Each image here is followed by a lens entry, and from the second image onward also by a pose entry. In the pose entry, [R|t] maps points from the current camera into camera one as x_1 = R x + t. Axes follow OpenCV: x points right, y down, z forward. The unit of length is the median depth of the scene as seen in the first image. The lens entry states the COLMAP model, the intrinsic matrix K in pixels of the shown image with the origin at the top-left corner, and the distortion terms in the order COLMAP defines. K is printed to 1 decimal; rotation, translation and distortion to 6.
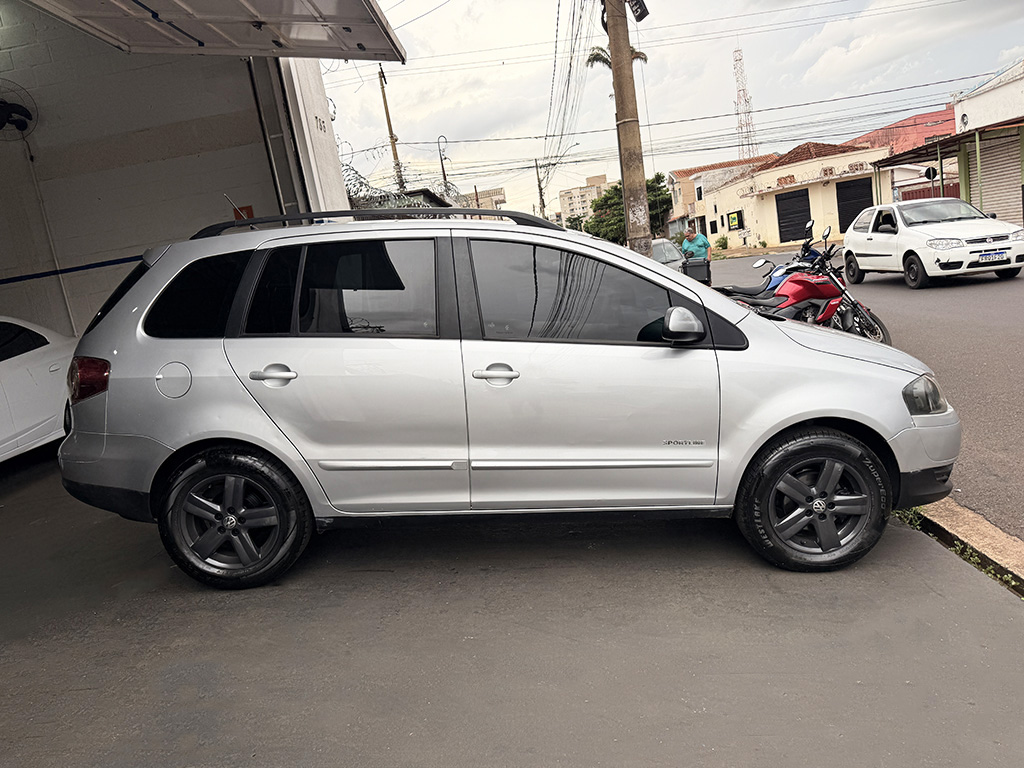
lens RADIAL K [[719.2, 0, 512.0], [0, 719.2, 384.0], [0, 0, 1]] dist [0.027055, -0.031018]
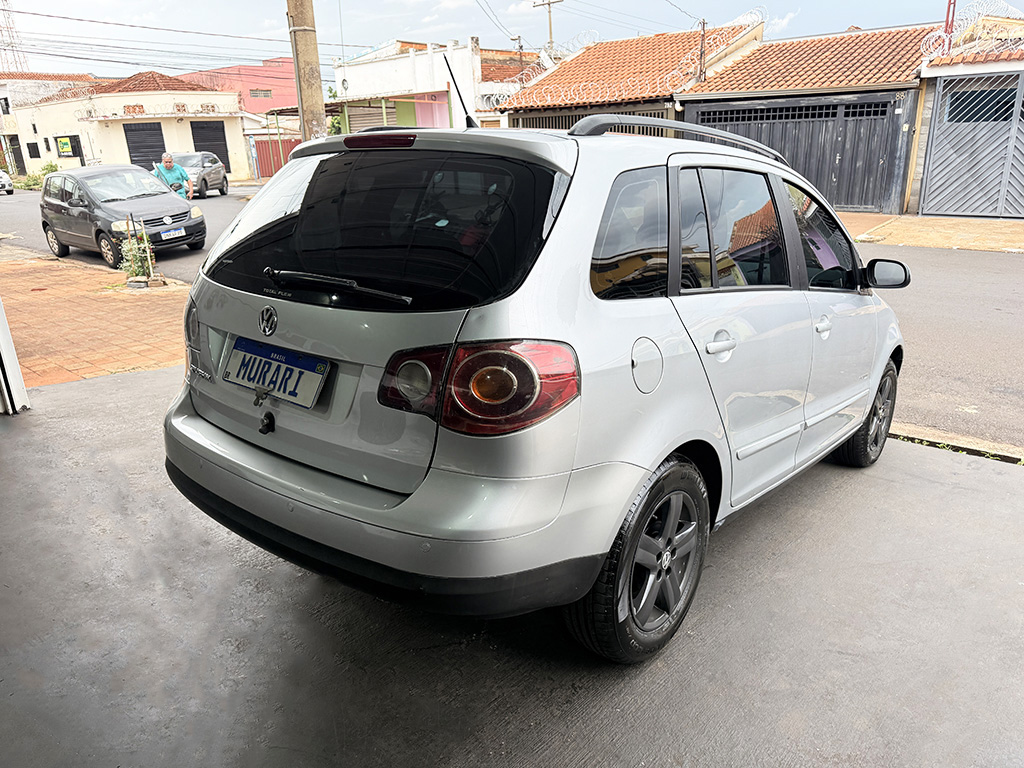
lens RADIAL K [[724.1, 0, 510.1], [0, 724.1, 379.8], [0, 0, 1]] dist [0.003238, 0.000220]
pose [[0.648306, -0.110252, 0.753355, -0.794230], [0.056299, 0.993693, 0.096977, -0.044991], [-0.759296, -0.020458, 0.650424, 0.535847]]
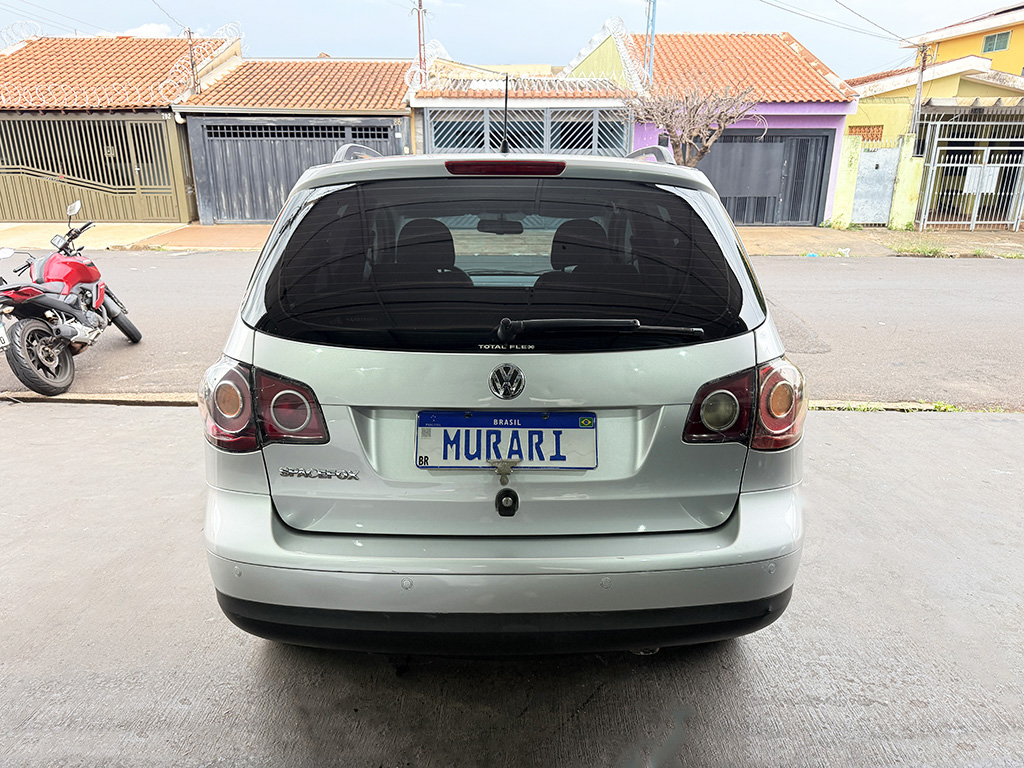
lens RADIAL K [[719.2, 0, 512.0], [0, 719.2, 384.0], [0, 0, 1]] dist [0.027055, -0.031018]
pose [[0.020922, -0.162974, 0.986408, -0.808016], [0.157538, 0.974836, 0.157721, -0.051481], [-0.987291, 0.152097, 0.046070, 0.578956]]
